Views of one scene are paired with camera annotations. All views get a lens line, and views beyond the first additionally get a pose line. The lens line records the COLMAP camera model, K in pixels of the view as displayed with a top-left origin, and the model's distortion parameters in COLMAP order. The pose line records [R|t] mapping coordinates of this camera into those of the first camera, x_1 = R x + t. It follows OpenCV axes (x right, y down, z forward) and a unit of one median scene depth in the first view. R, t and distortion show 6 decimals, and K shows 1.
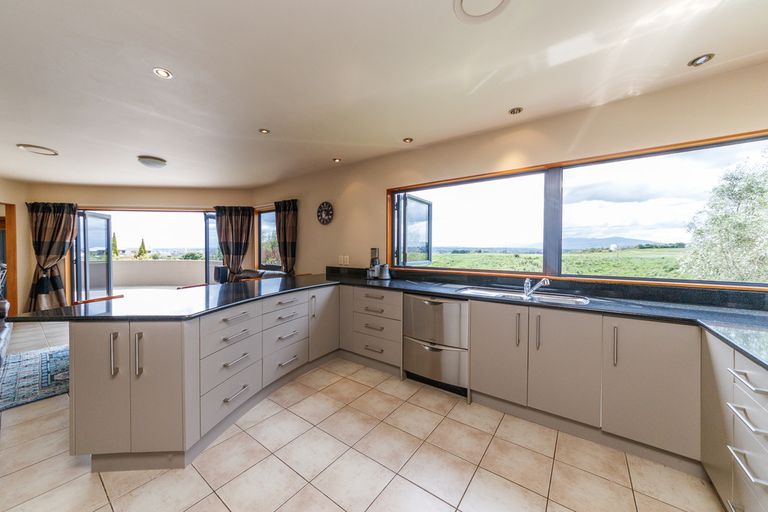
lens RADIAL K [[277.6, 0, 379.6], [0, 277.6, 253.9], [0, 0, 1]] dist [-0.001087, -0.000097]
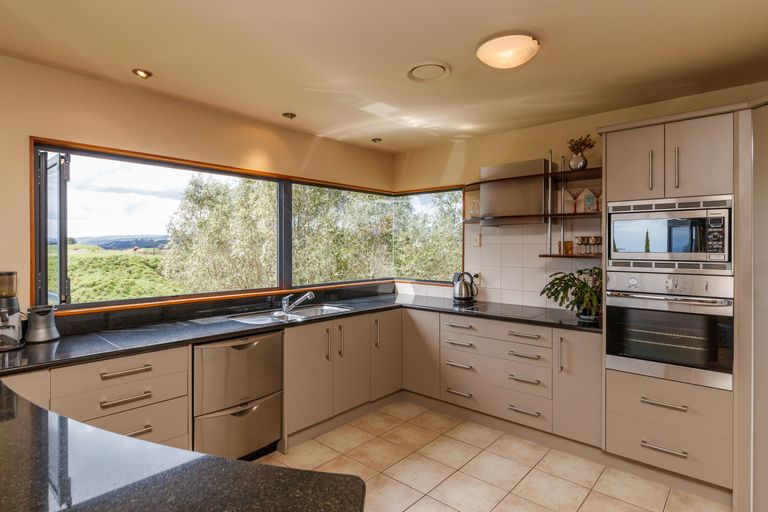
lens RADIAL K [[411.7, 0, 357.0], [0, 411.7, 245.8], [0, 0, 1]] dist [0.002135, 0.000207]
pose [[0.115265, -0.002357, 0.993332, -0.375004], [0.017716, 0.999843, 0.000316, -0.032725], [-0.993177, 0.017561, 0.115289, 0.274666]]
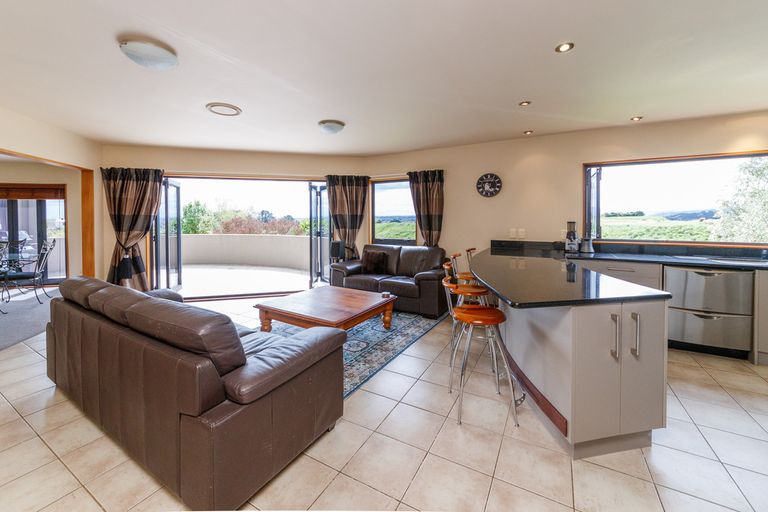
lens RADIAL K [[294.1, 0, 389.8], [0, 294.1, 223.4], [0, 0, 1]] dist [-0.008477, -0.000035]
pose [[0.990565, -0.008296, 0.136790, -0.544983], [0.008375, 0.999965, -0.000002, -0.013077], [-0.136785, 0.001148, 0.990600, 0.025593]]
